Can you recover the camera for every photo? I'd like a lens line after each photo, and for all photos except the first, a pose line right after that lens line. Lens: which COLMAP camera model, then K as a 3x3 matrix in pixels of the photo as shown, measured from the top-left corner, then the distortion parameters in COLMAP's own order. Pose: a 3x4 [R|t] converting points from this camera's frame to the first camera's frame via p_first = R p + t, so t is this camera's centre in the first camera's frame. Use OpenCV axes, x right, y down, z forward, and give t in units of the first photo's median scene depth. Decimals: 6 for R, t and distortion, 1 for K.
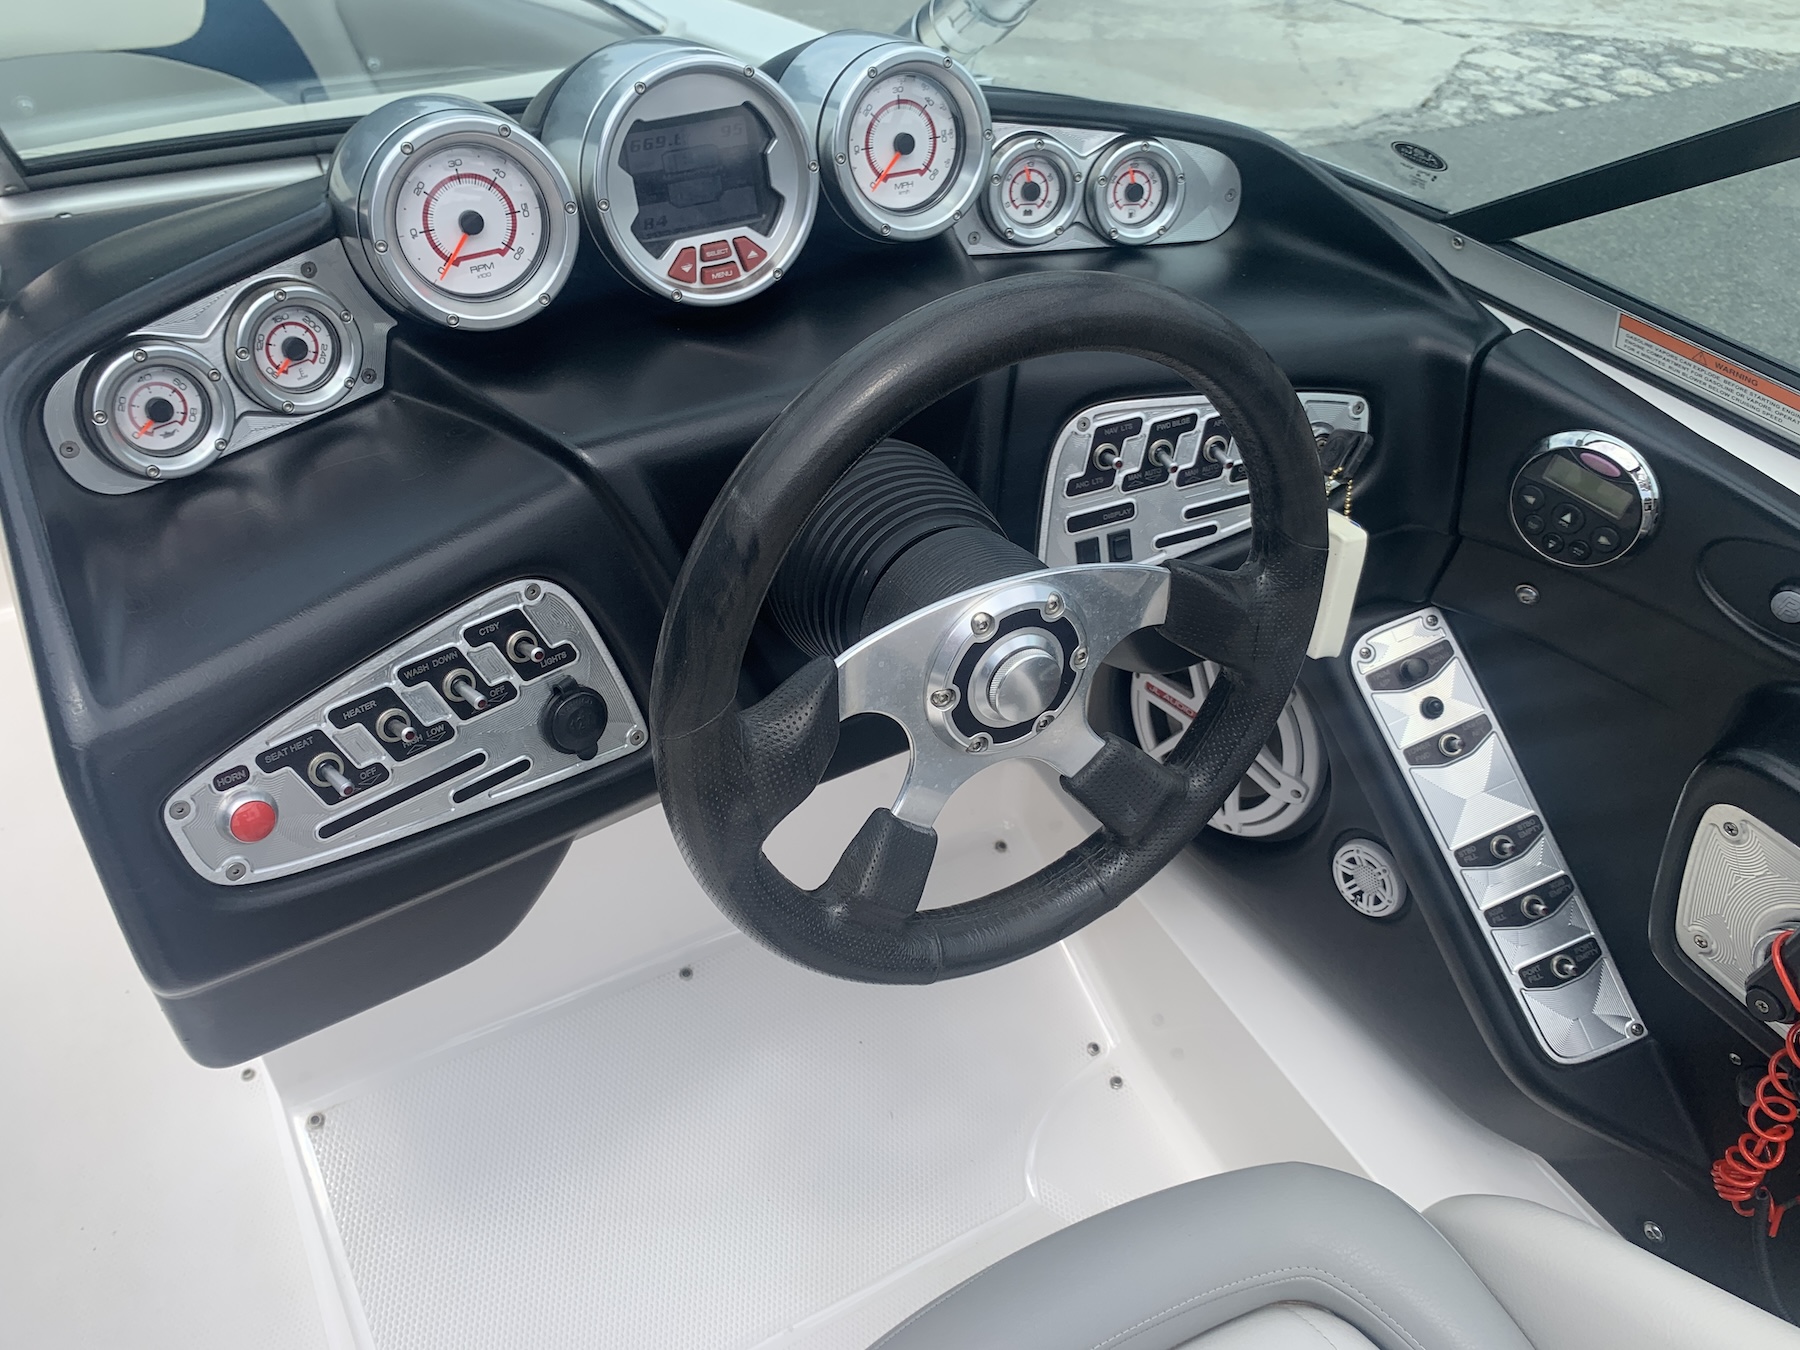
lens RADIAL K [[1399.2, 0, 936.7], [0, 1399.2, 667.9], [0, 0, 1]] dist [0.070360, -0.174726]
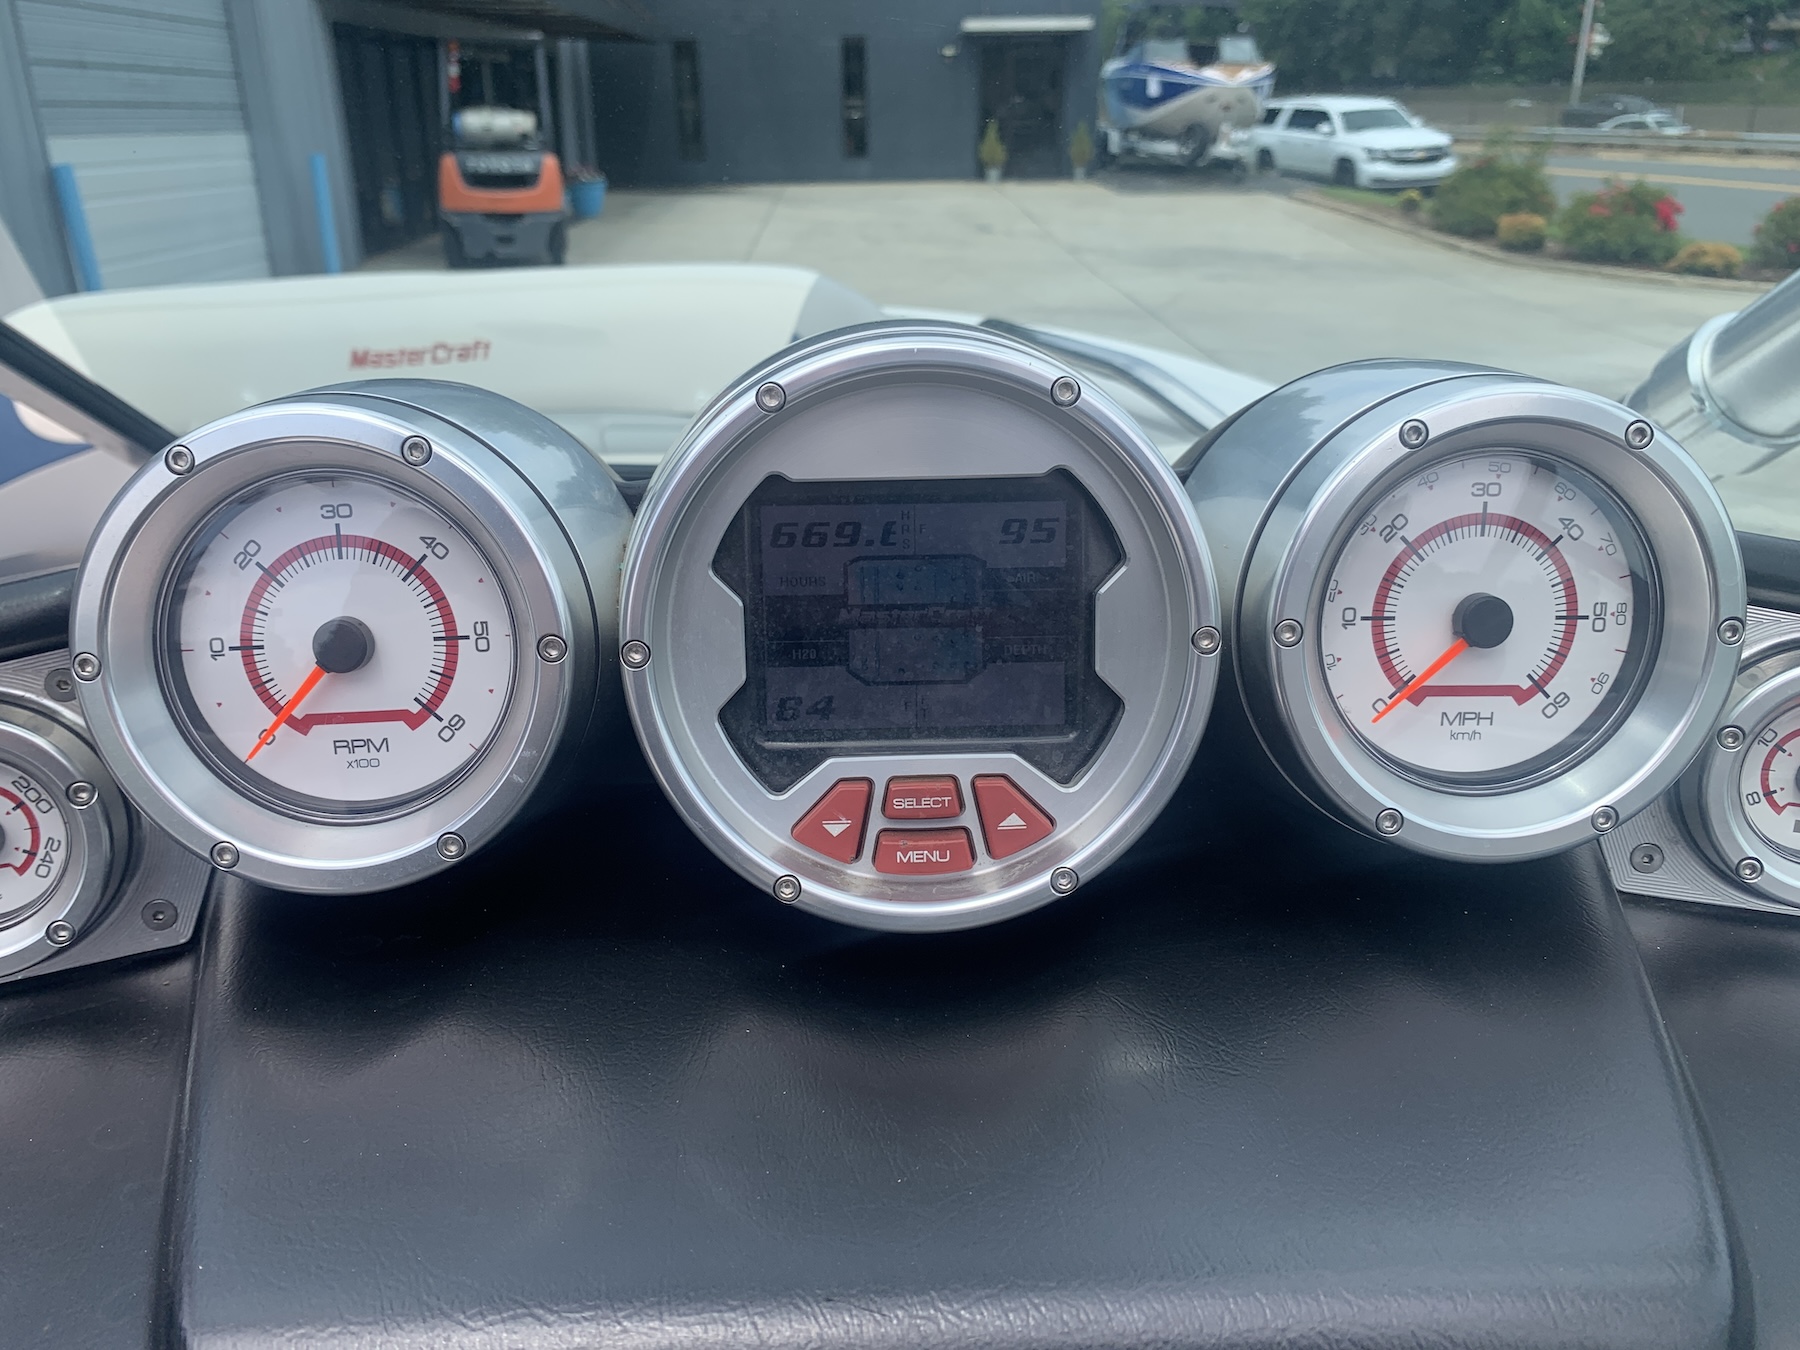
lens RADIAL K [[1399.2, 0, 936.7], [0, 1399.2, 667.9], [0, 0, 1]] dist [0.070360, -0.174726]
pose [[0.882791, 0.156624, -0.442887, 0.018554], [-0.280358, 0.932134, -0.229185, -0.237902], [0.376934, 0.326489, 0.866790, 0.634667]]
